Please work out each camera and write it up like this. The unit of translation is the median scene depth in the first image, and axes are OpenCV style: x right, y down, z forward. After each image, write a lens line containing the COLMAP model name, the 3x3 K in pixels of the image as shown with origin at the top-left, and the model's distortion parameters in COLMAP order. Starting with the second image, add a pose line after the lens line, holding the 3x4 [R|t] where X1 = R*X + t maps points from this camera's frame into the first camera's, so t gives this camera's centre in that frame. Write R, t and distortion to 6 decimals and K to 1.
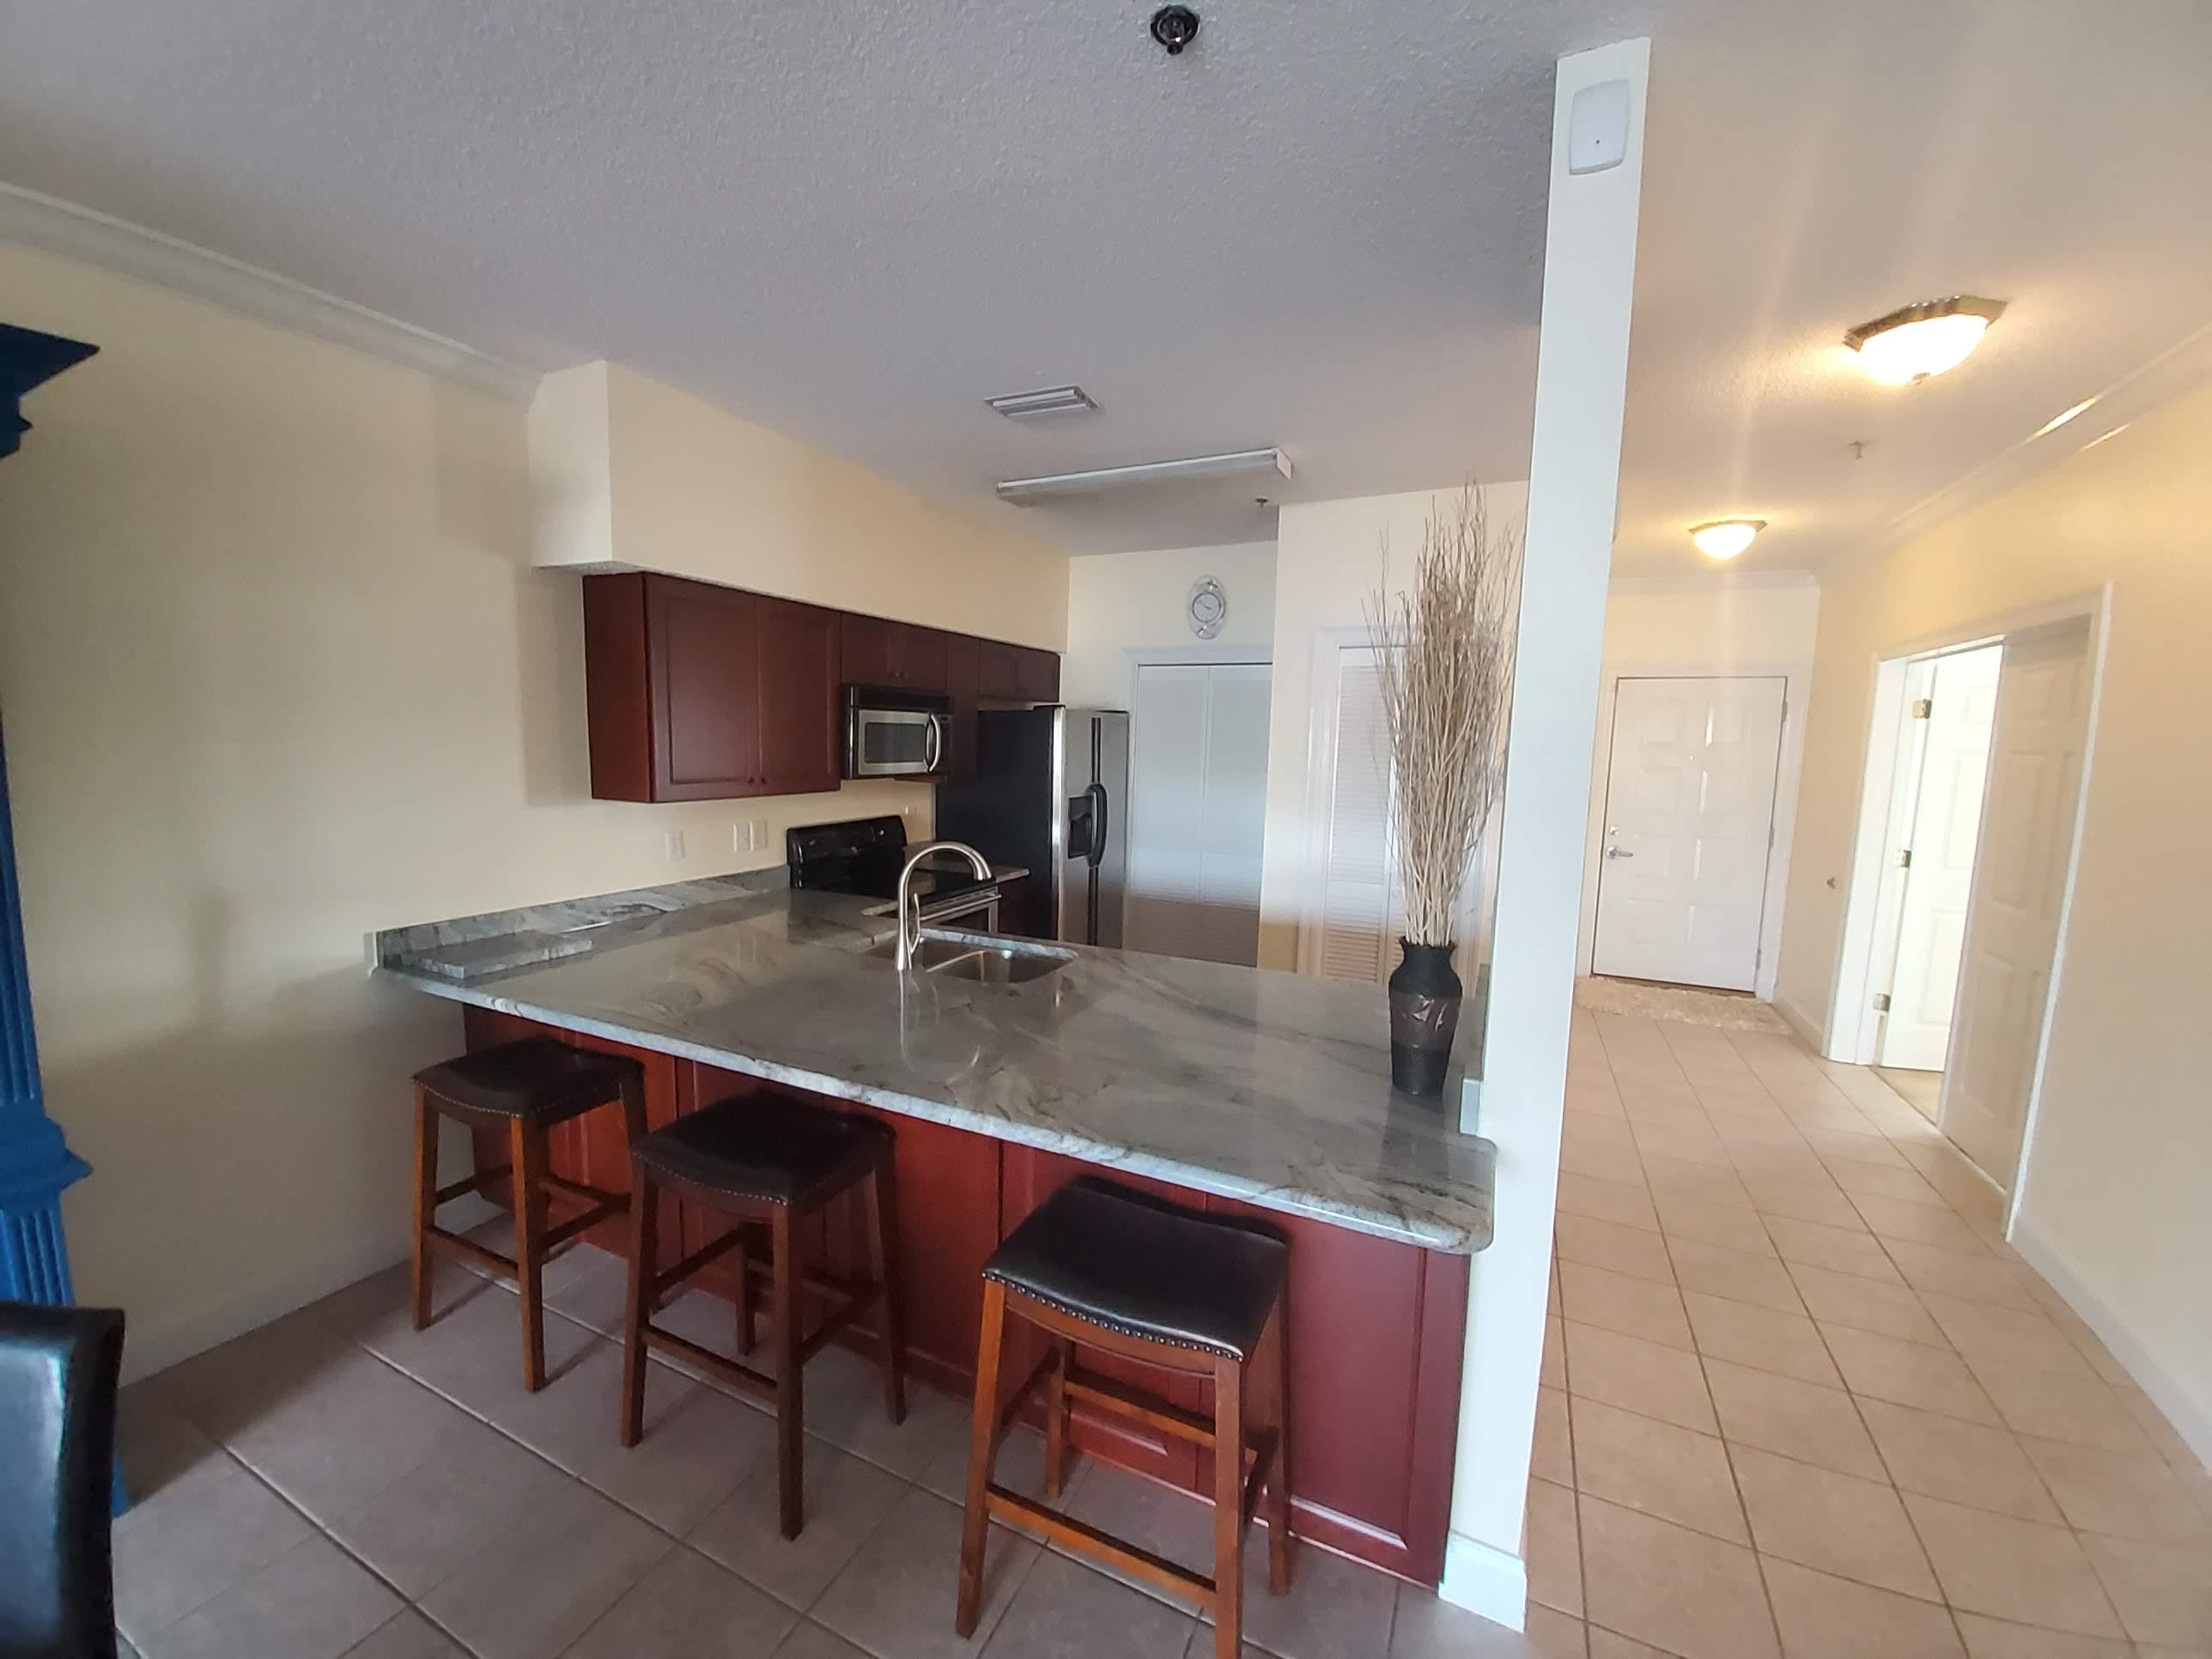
lens RADIAL K [[875.0, 0, 1080.3], [0, 875.0, 830.8], [0, 0, 1]] dist [-0.001168, -0.000218]
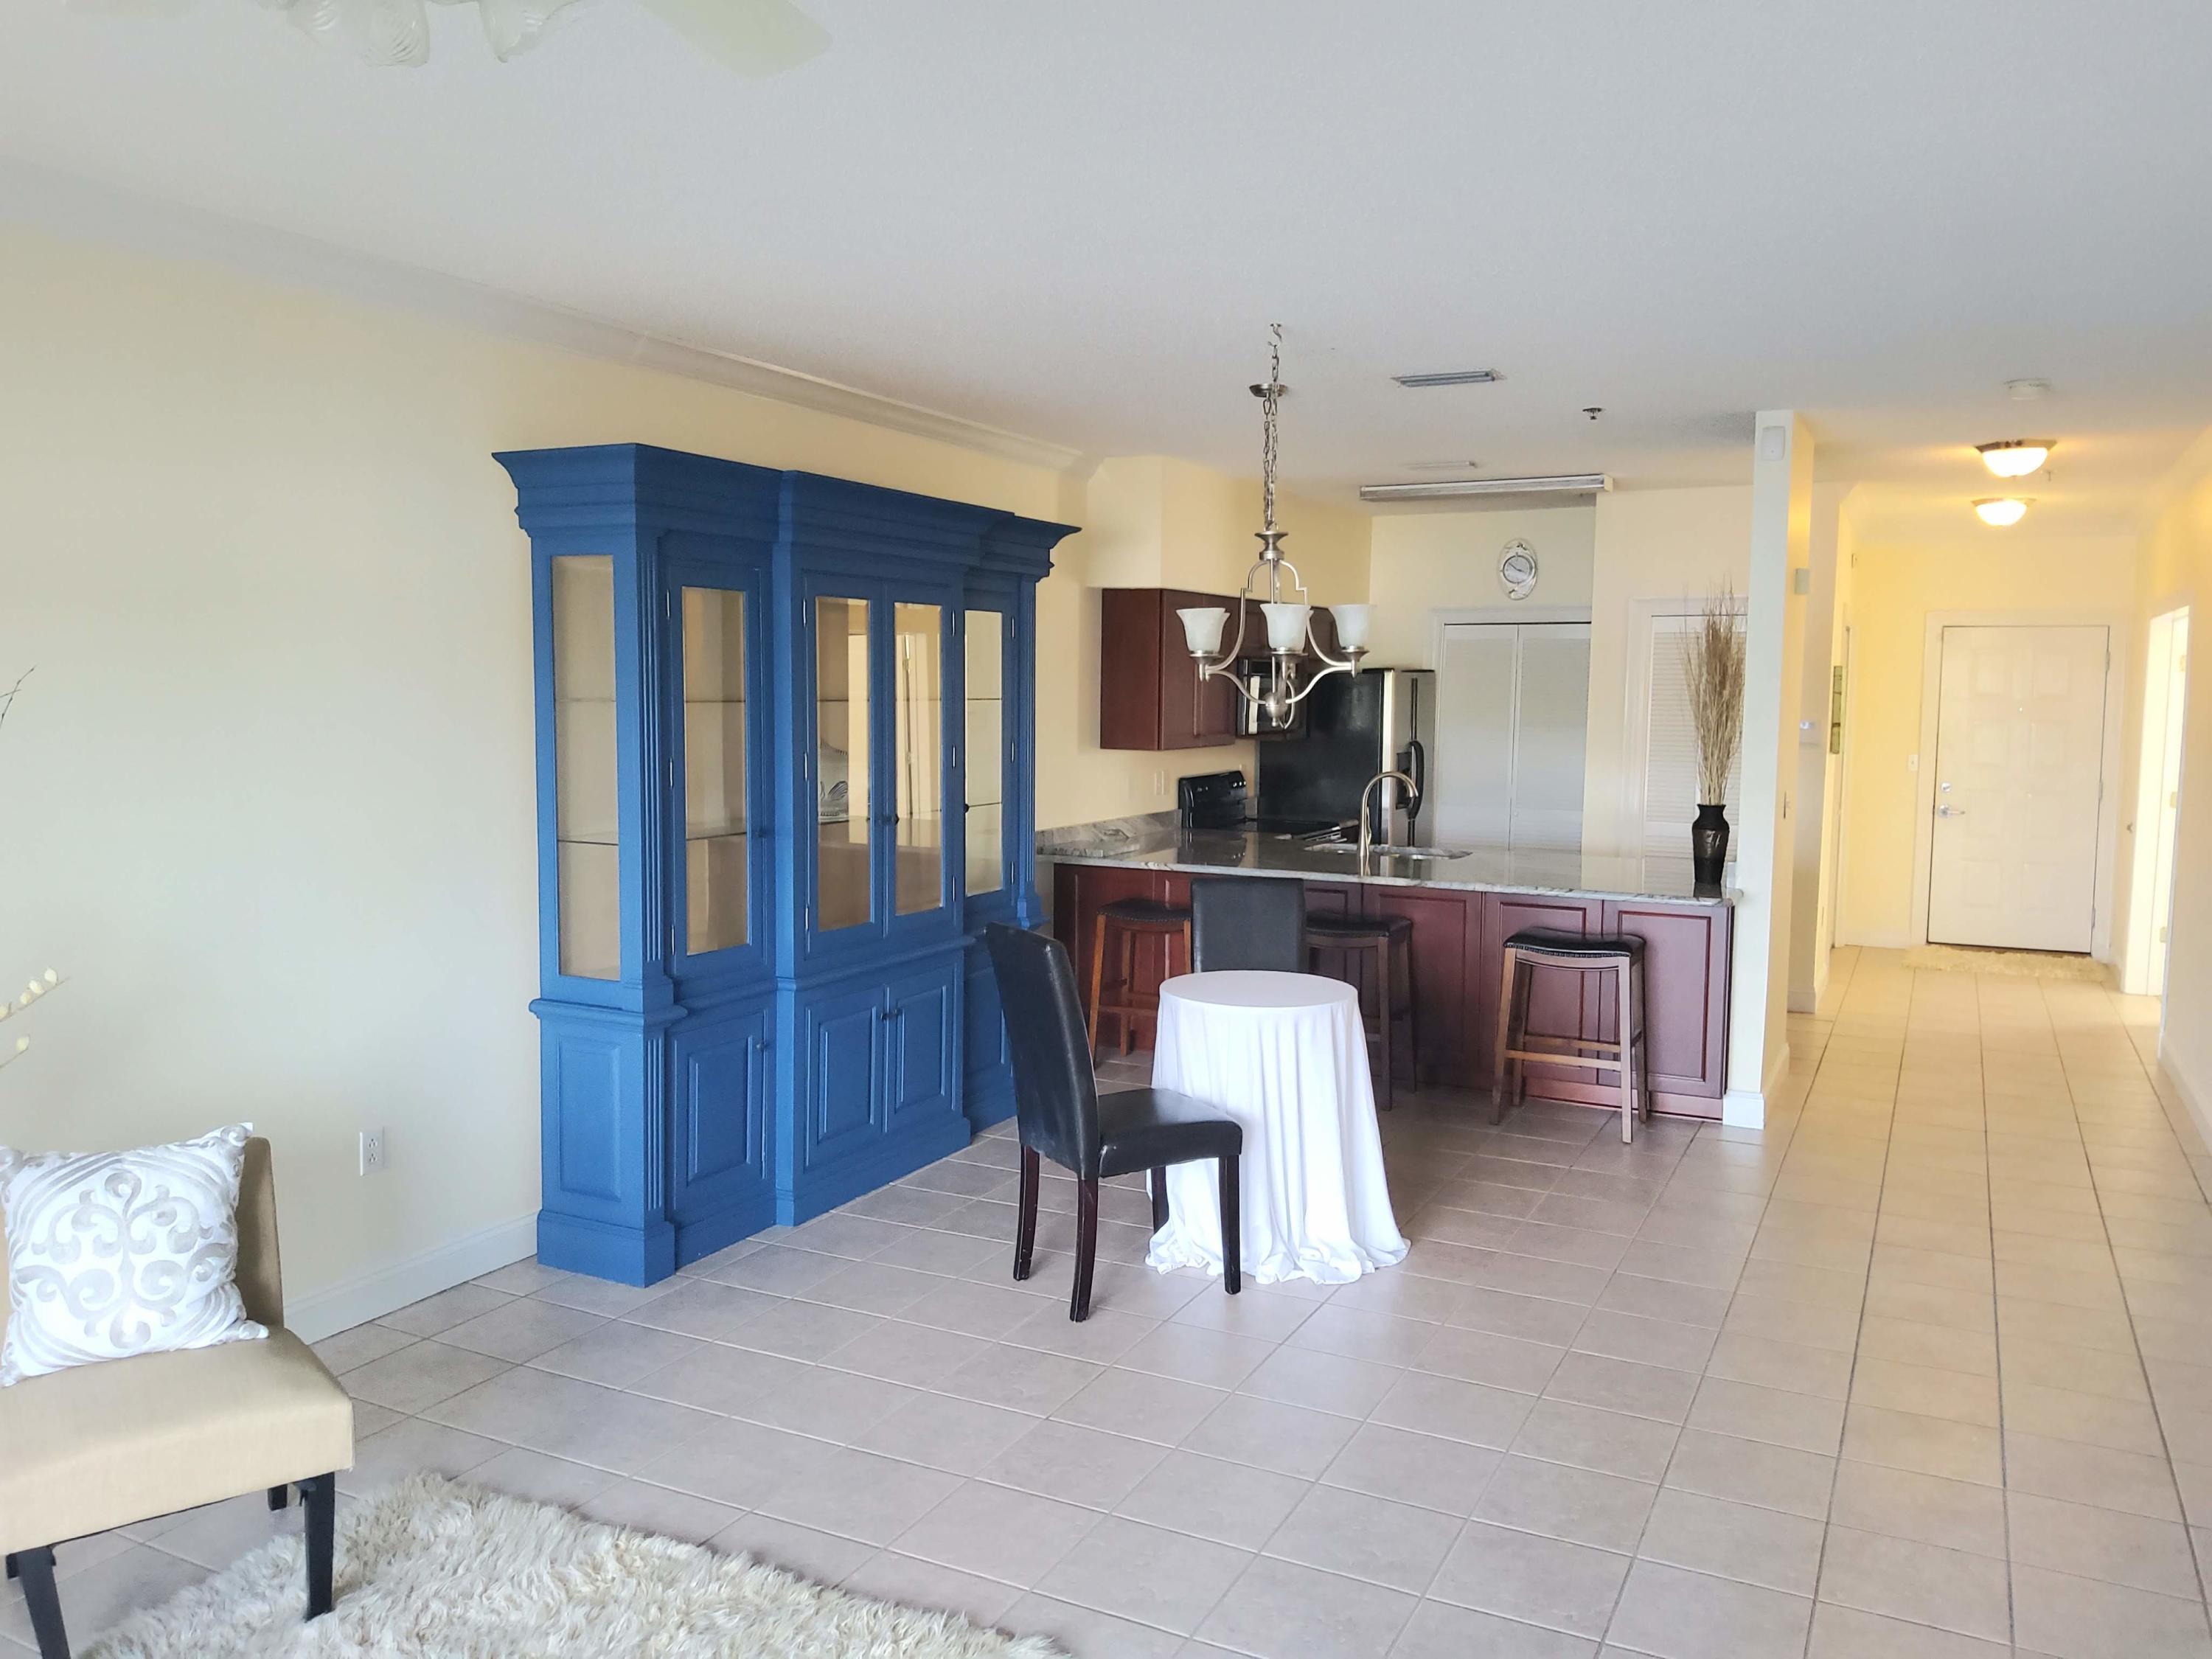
lens RADIAL K [[1677.6, 0, 1083.4], [0, 1677.6, 821.5], [0, 0, 1]] dist [0.081381, -0.158948]
pose [[0.999760, -0.009401, -0.019786, -0.445399], [0.008930, 0.999678, -0.023766, 0.115149], [0.020003, 0.023584, 0.999522, -1.340776]]
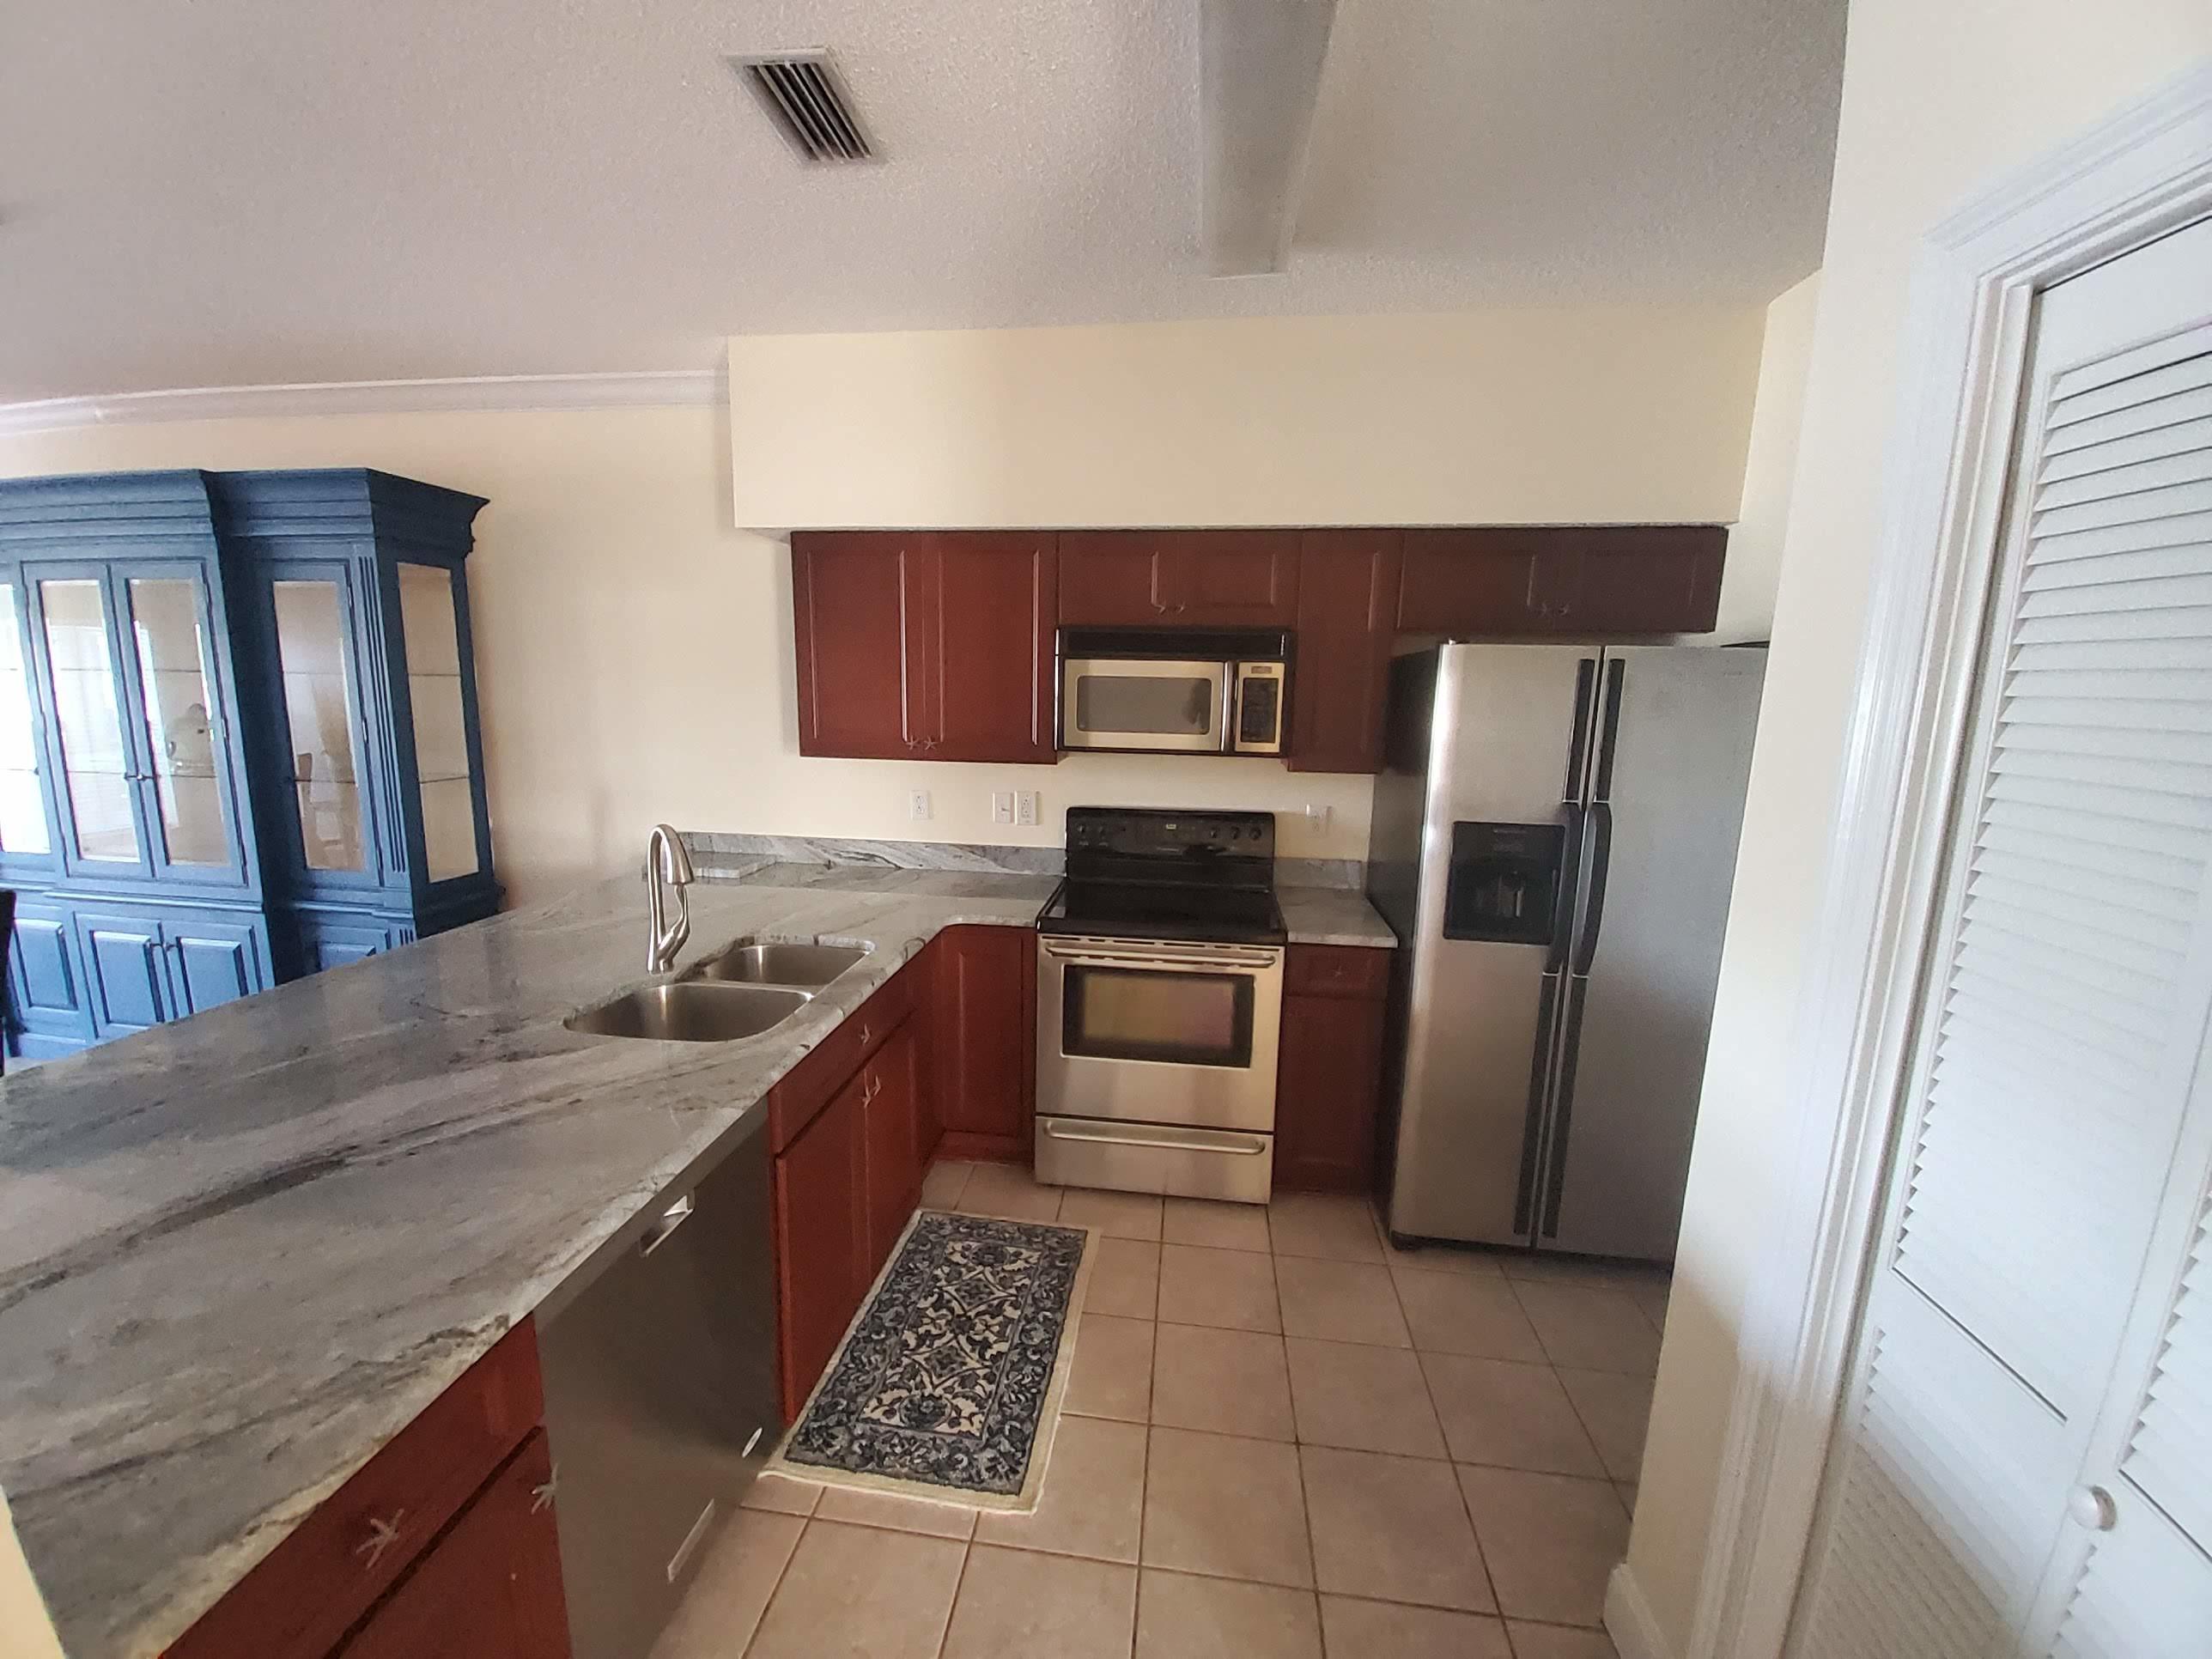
lens RADIAL K [[893.6, 0, 1106.0], [0, 893.6, 829.5], [0, 0, 1]] dist [0.033249, 0.000040]
pose [[0.325386, 0.139091, -0.935295, 0.509585], [-0.116783, 0.987461, 0.106220, -0.080165], [0.938342, 0.074665, 0.337550, 0.786139]]
